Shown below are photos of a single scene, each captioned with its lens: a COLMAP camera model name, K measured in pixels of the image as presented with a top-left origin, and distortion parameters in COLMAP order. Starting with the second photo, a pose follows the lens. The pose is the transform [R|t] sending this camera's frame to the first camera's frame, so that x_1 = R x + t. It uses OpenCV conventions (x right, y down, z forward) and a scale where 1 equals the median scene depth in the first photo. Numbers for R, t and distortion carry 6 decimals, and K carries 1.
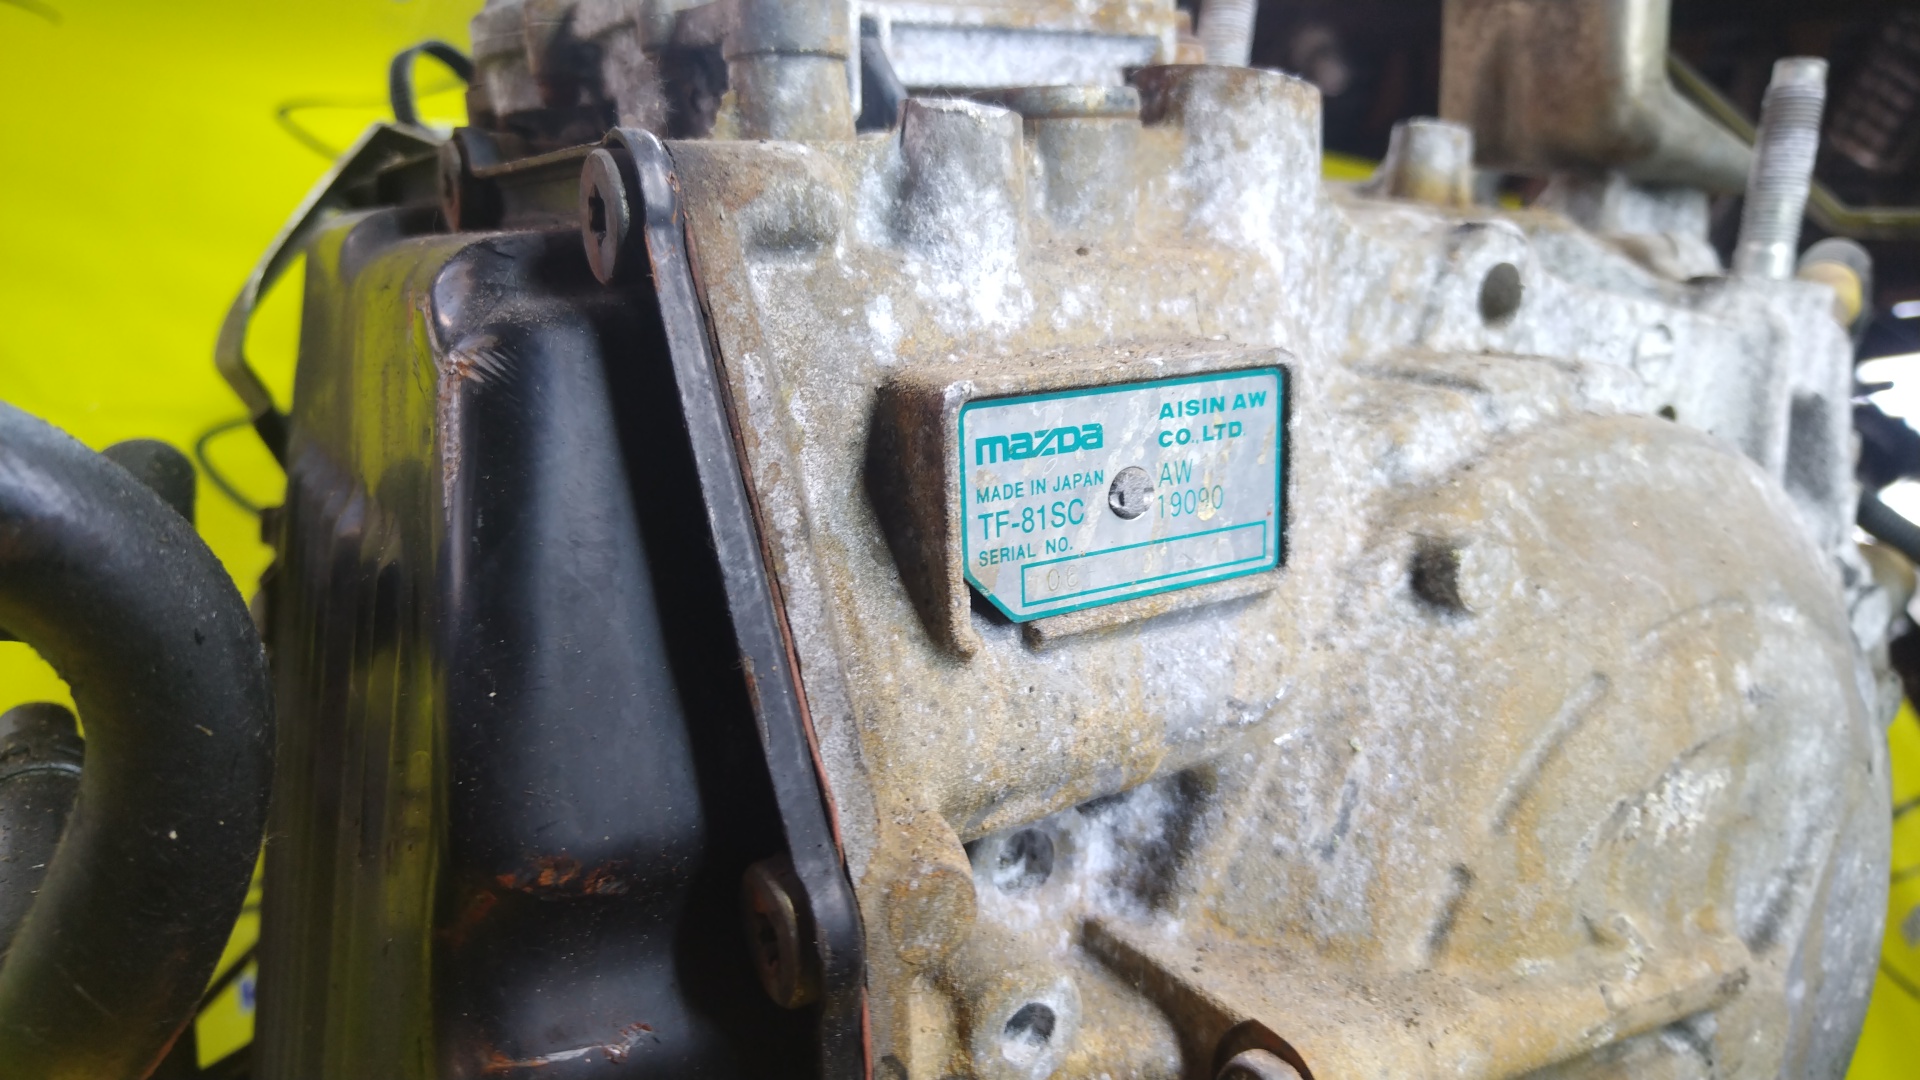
lens RADIAL K [[1370.8, 0, 961.5], [0, 1370.8, 497.3], [0, 0, 1]] dist [-0.053587, -0.002488]
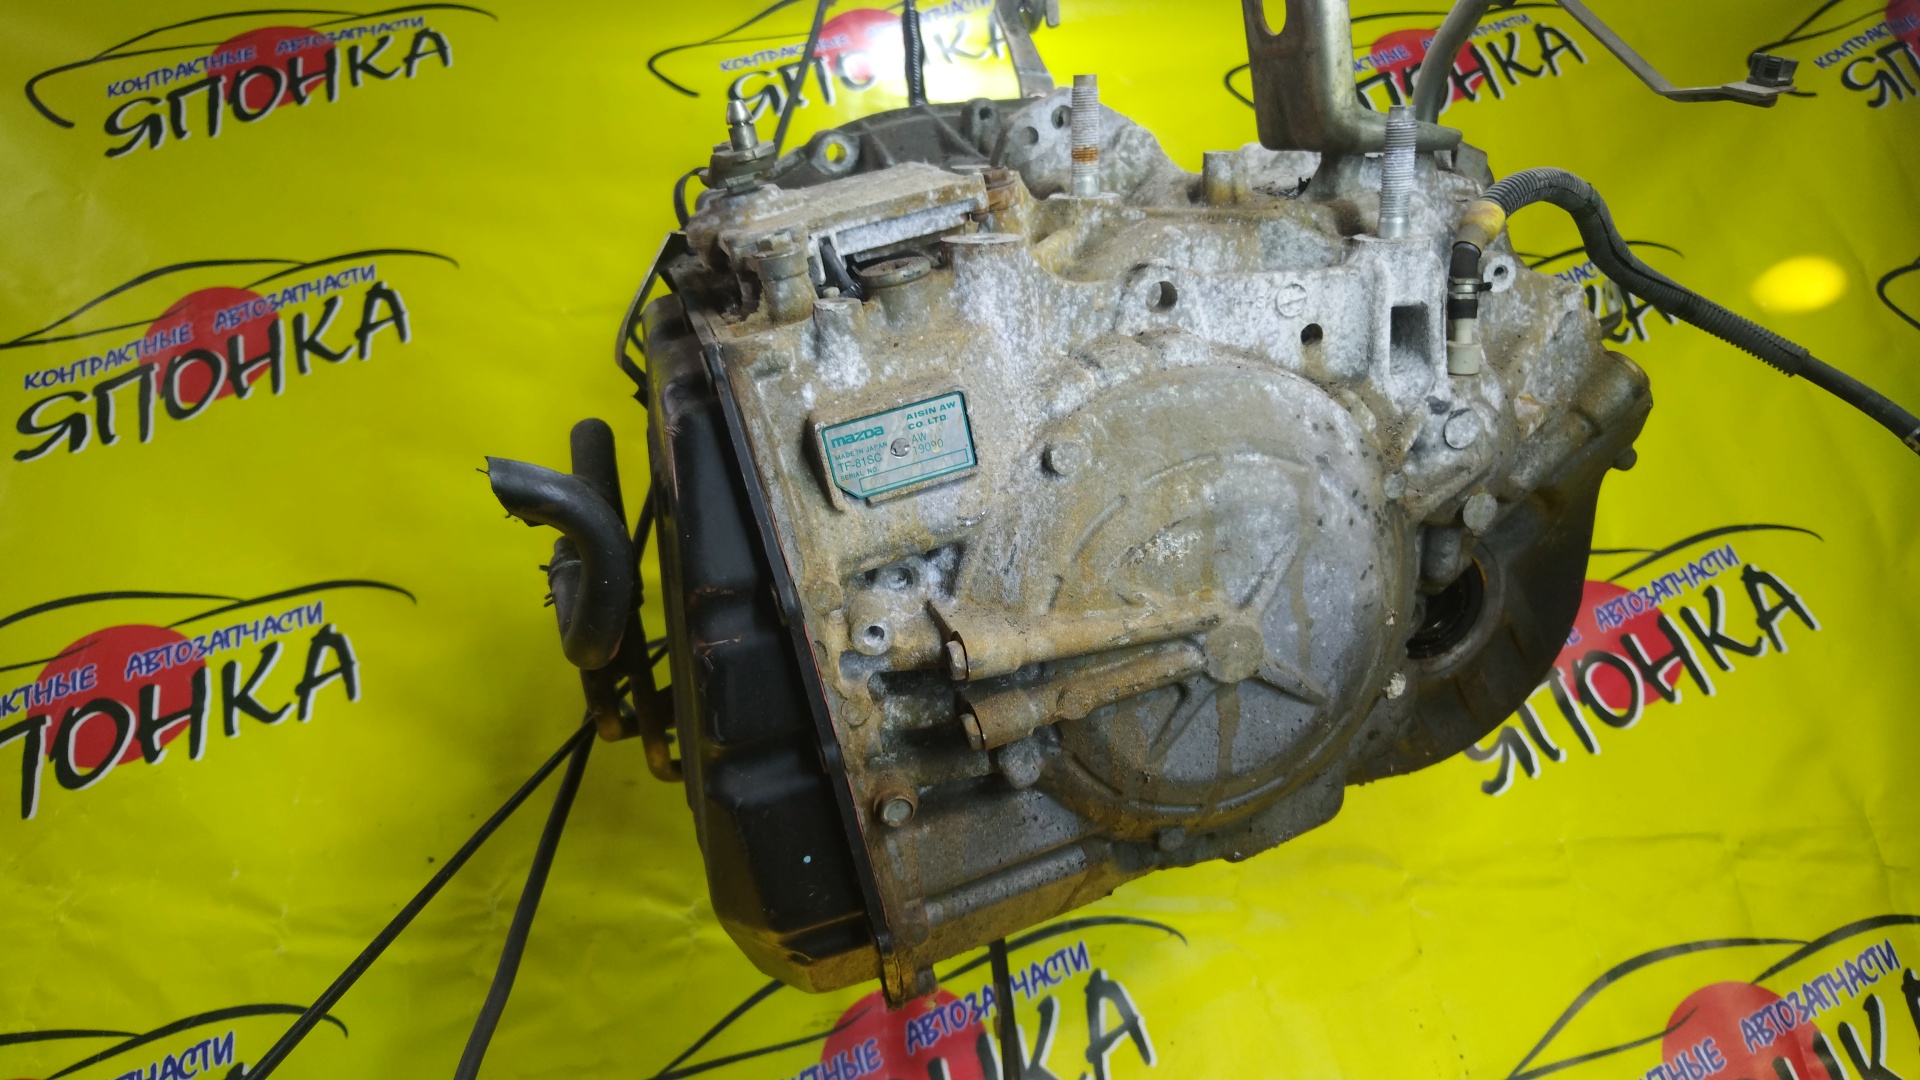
lens RADIAL K [[1370.8, 0, 961.5], [0, 1370.8, 497.3], [0, 0, 1]] dist [-0.053587, -0.002488]
pose [[0.947628, -0.058608, -0.313954, 1.007559], [0.117803, 0.977846, 0.173031, -0.336609], [0.296857, -0.200954, 0.933538, -1.420708]]
